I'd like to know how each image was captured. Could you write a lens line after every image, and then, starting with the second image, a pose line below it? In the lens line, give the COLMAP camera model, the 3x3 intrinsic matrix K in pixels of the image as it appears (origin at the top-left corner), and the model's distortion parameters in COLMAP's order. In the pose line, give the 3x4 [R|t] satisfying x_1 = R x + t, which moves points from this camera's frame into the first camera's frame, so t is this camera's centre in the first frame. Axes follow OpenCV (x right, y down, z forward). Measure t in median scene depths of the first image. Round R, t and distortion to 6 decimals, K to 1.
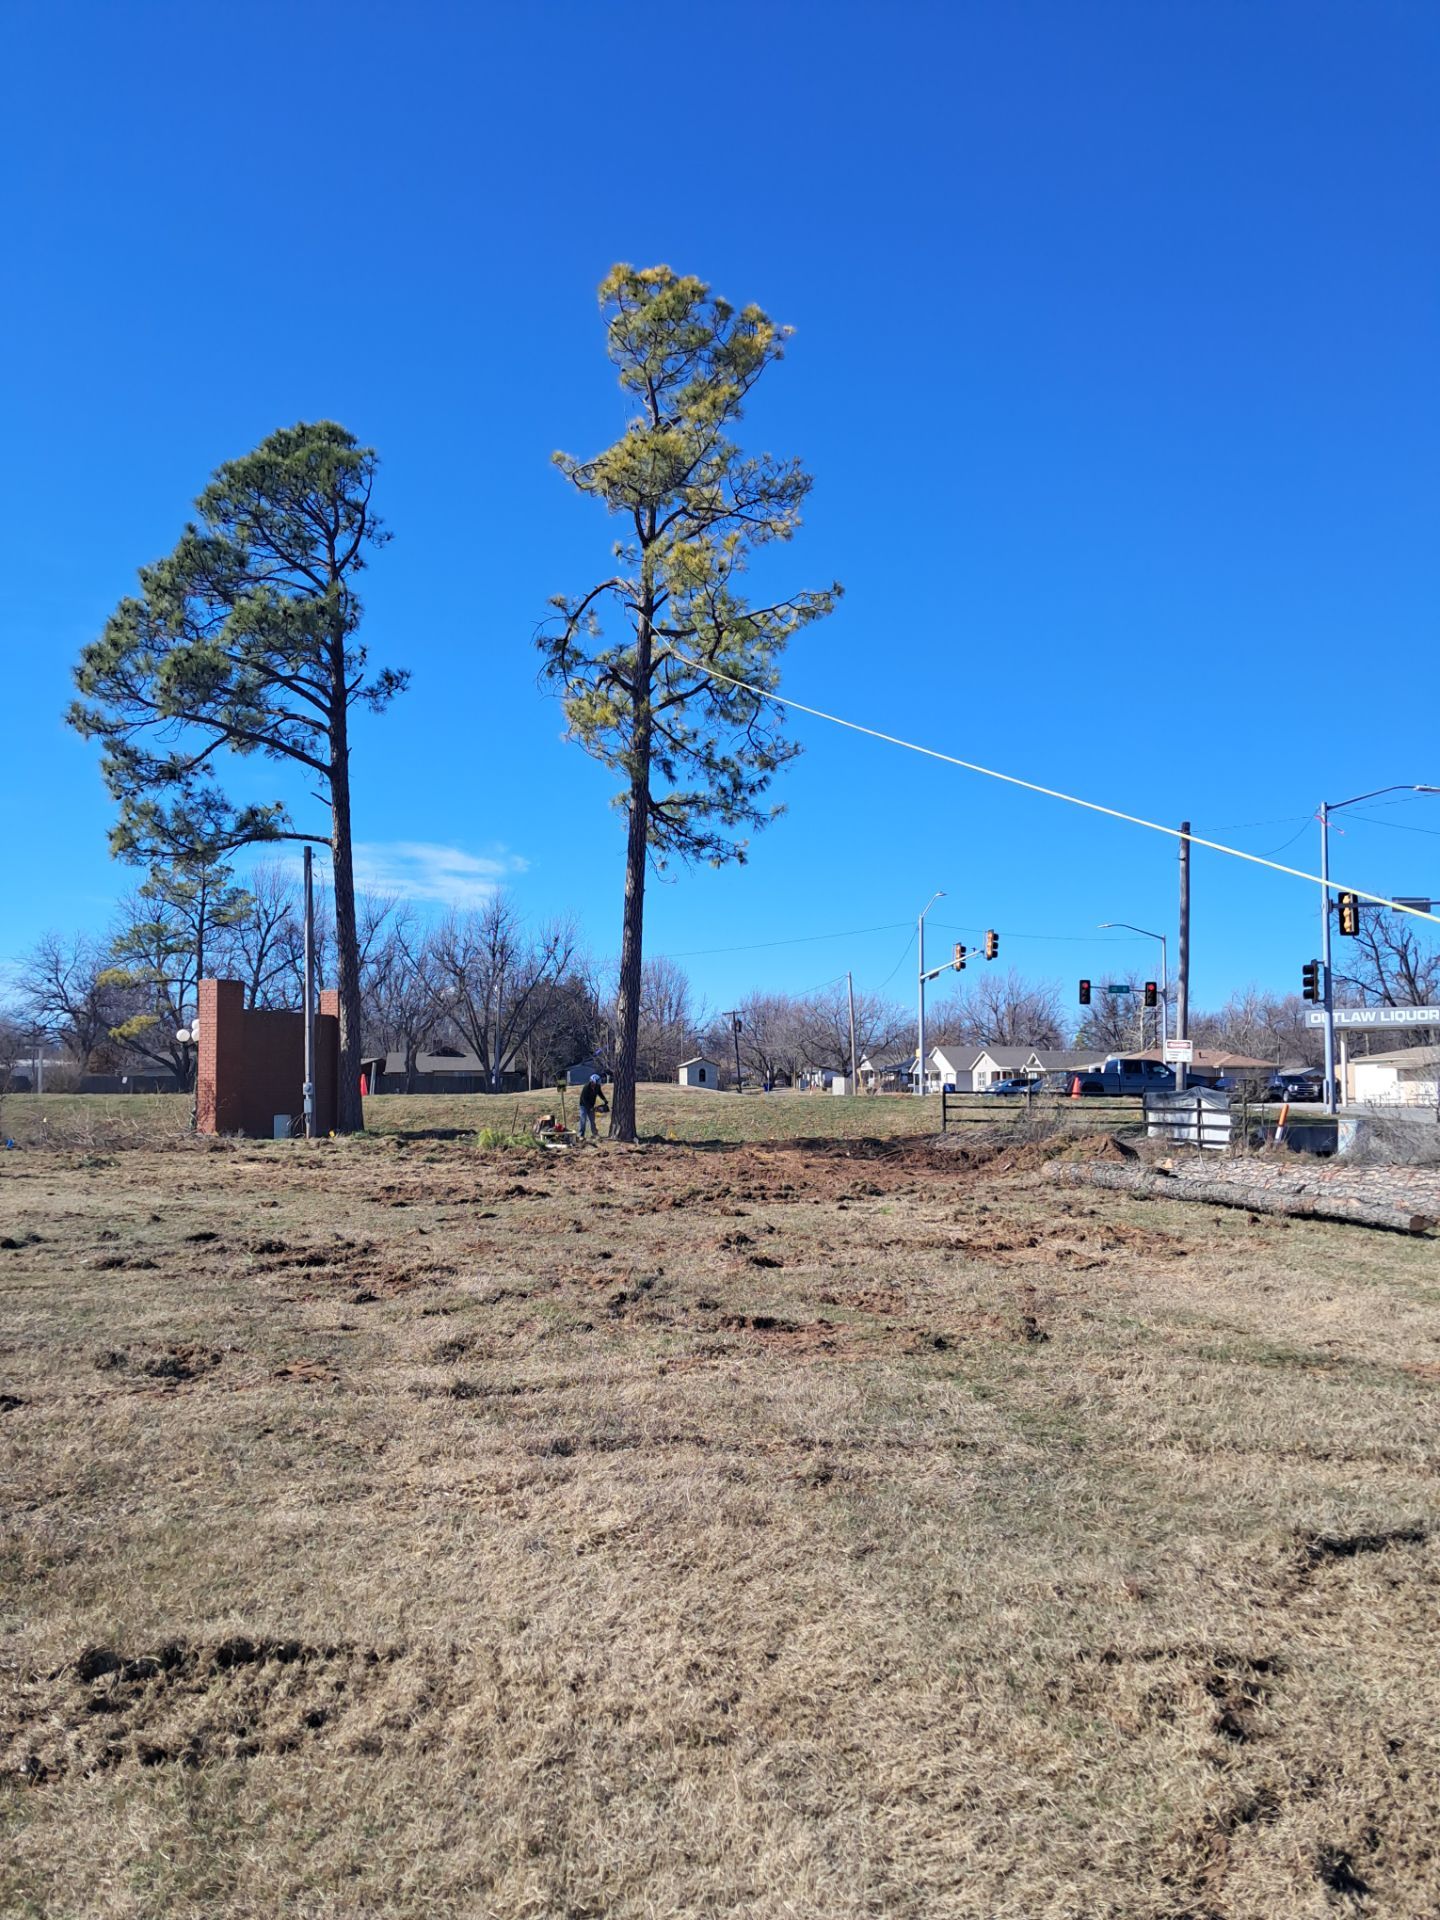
lens RADIAL K [[1473.3, 0, 720.0], [0, 1473.3, 960.0], [0, 0, 1]] dist [0.054110, -0.286691]
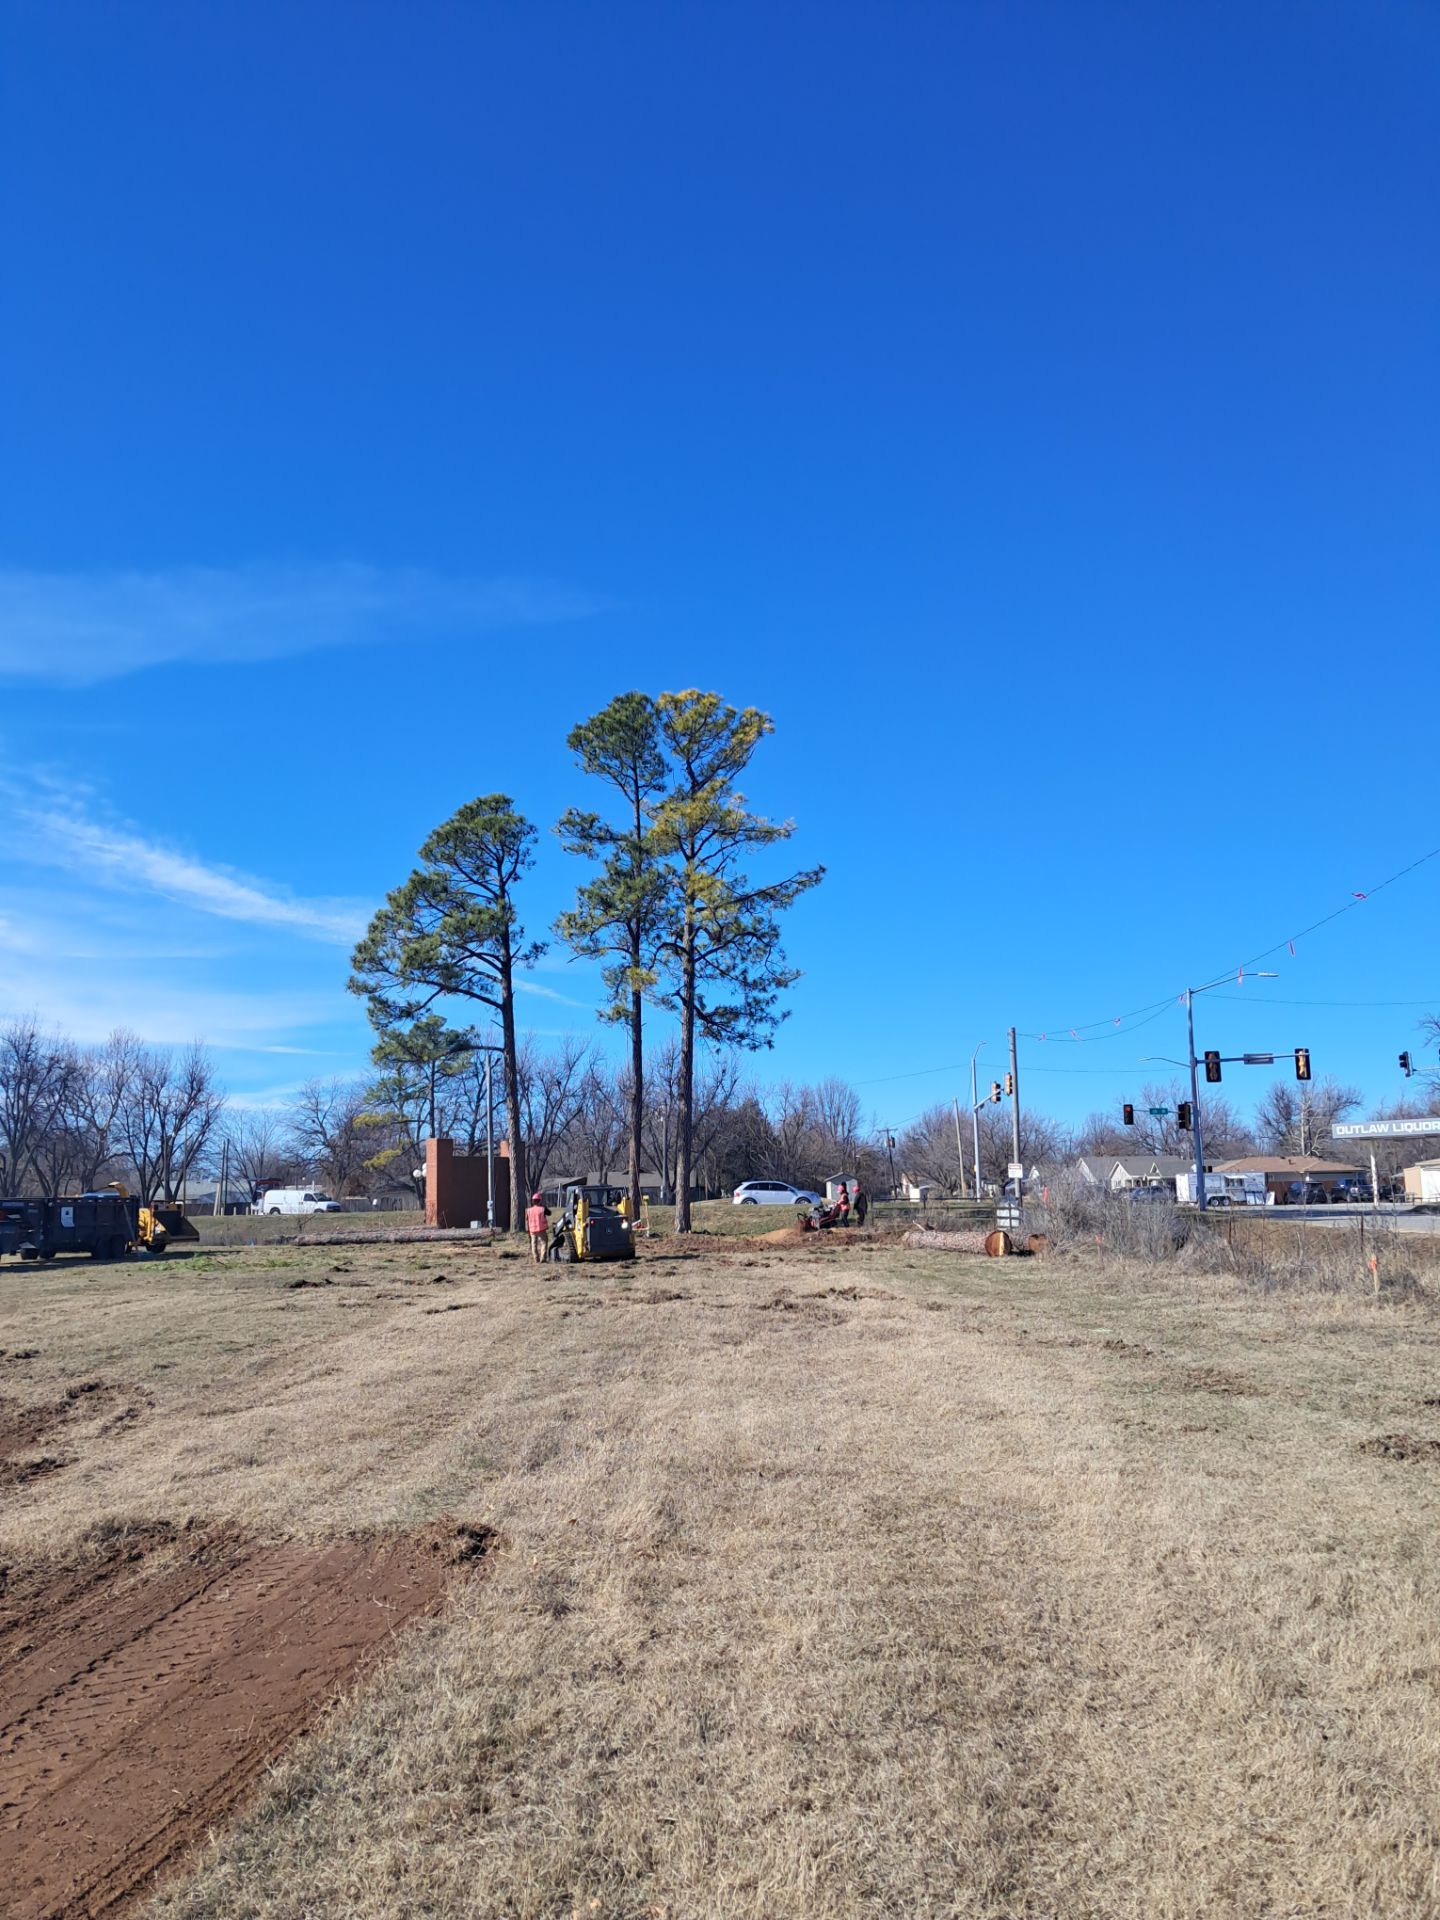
lens RADIAL K [[1413.1, 0, 720.0], [0, 1413.1, 960.0], [0, 0, 1]] dist [0.010292, -0.036255]
pose [[0.989515, -0.046425, -0.136767, 0.152008], [0.035278, 0.995939, -0.082832, -0.033866], [0.140058, 0.077139, 0.987134, -0.407851]]
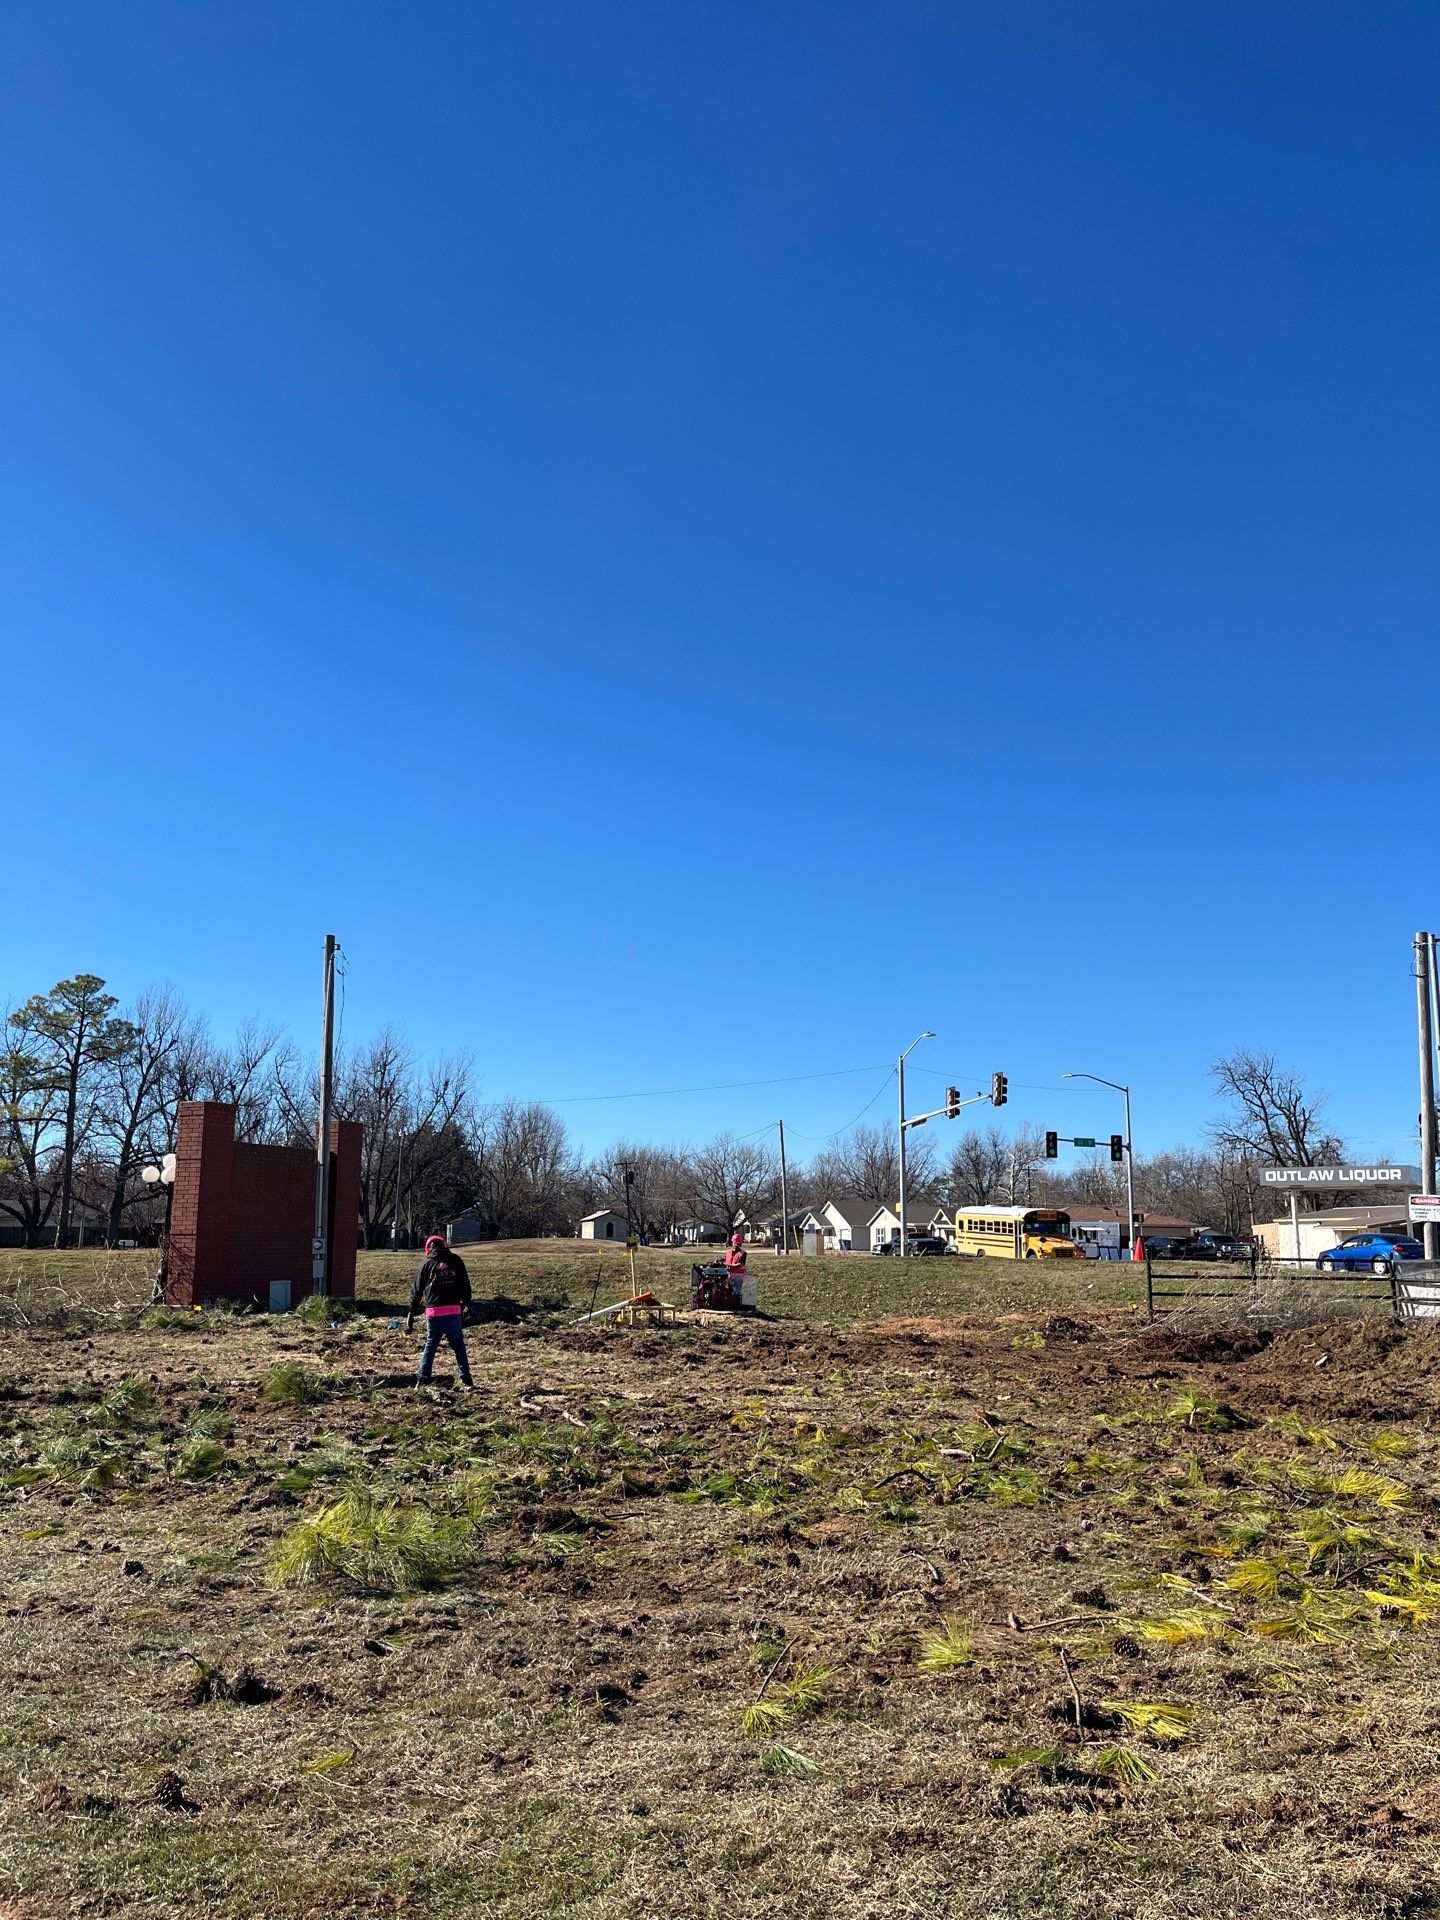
lens RADIAL K [[1453.0, 0, 692.3], [0, 1453.0, 967.7], [0, 0, 1]] dist [0.035445, 0.001643]
pose [[0.996295, 0.024159, 0.082538, -0.114688], [-0.015814, 0.994831, -0.100311, 0.011933], [-0.084535, 0.098634, 0.991527, 0.155892]]
